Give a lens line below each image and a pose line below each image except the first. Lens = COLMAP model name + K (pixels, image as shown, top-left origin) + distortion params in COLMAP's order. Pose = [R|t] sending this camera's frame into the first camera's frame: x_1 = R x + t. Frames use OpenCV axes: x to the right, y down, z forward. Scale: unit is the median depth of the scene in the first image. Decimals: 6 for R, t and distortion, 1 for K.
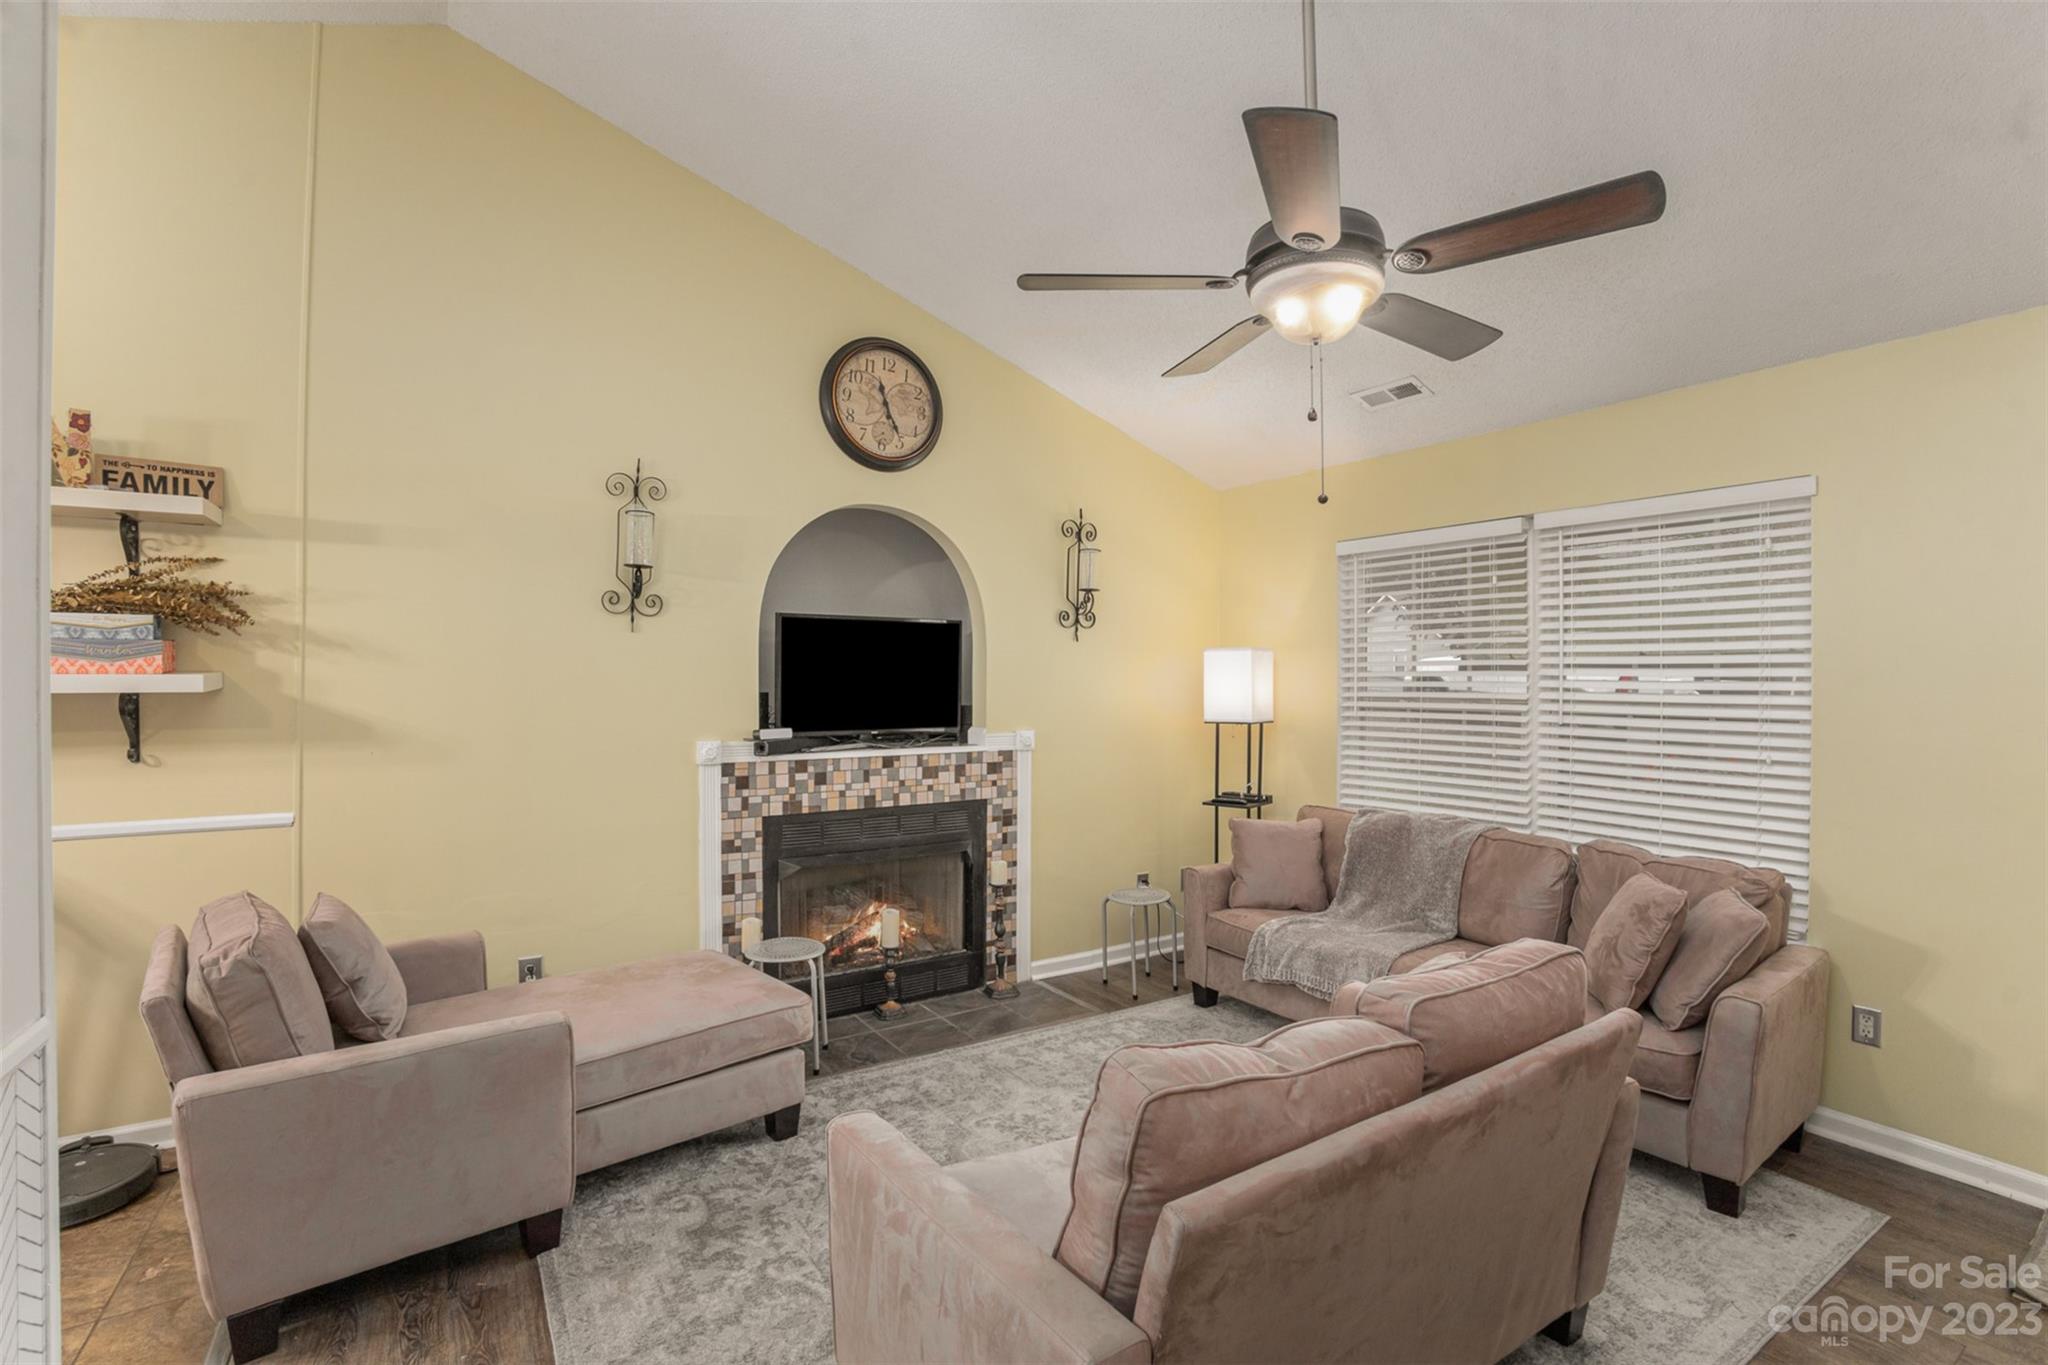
lens RADIAL K [[922.3, 0, 1011.7], [0, 922.3, 677.2], [0, 0, 1]] dist [-0.041016, 0.028132]
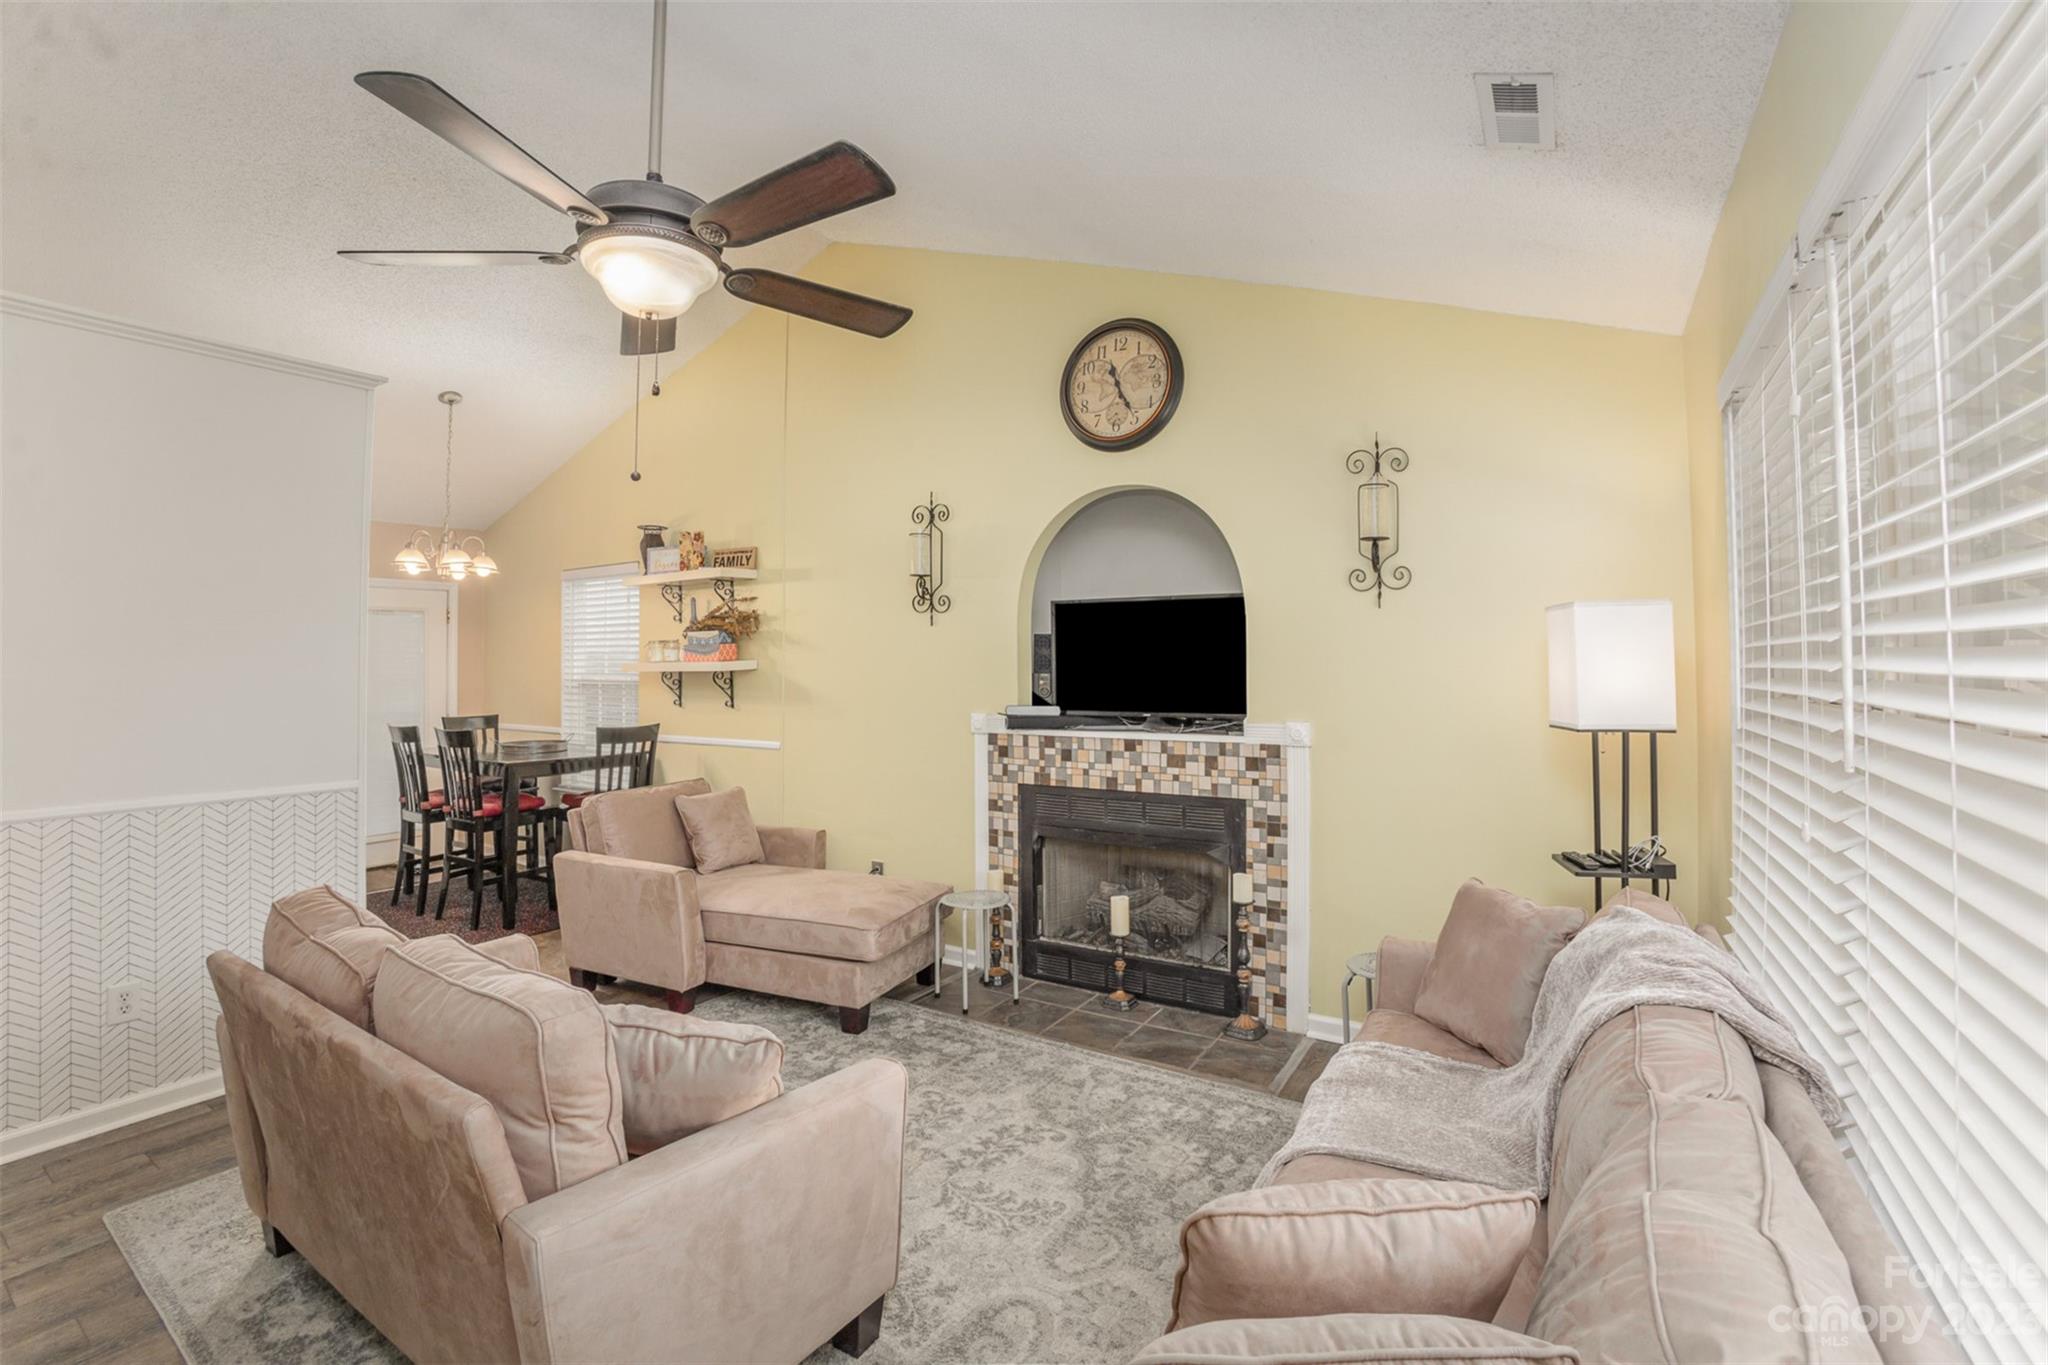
lens RADIAL K [[932.0, 0, 1024.5], [0, 932.0, 628.6], [0, 0, 1]] dist [-0.013209, 0.000044]
pose [[0.442629, -0.034274, -0.896049, 0.721602], [0.012370, 0.999408, -0.032116, -0.001547], [0.896619, 0.003132, 0.442791, 0.469276]]
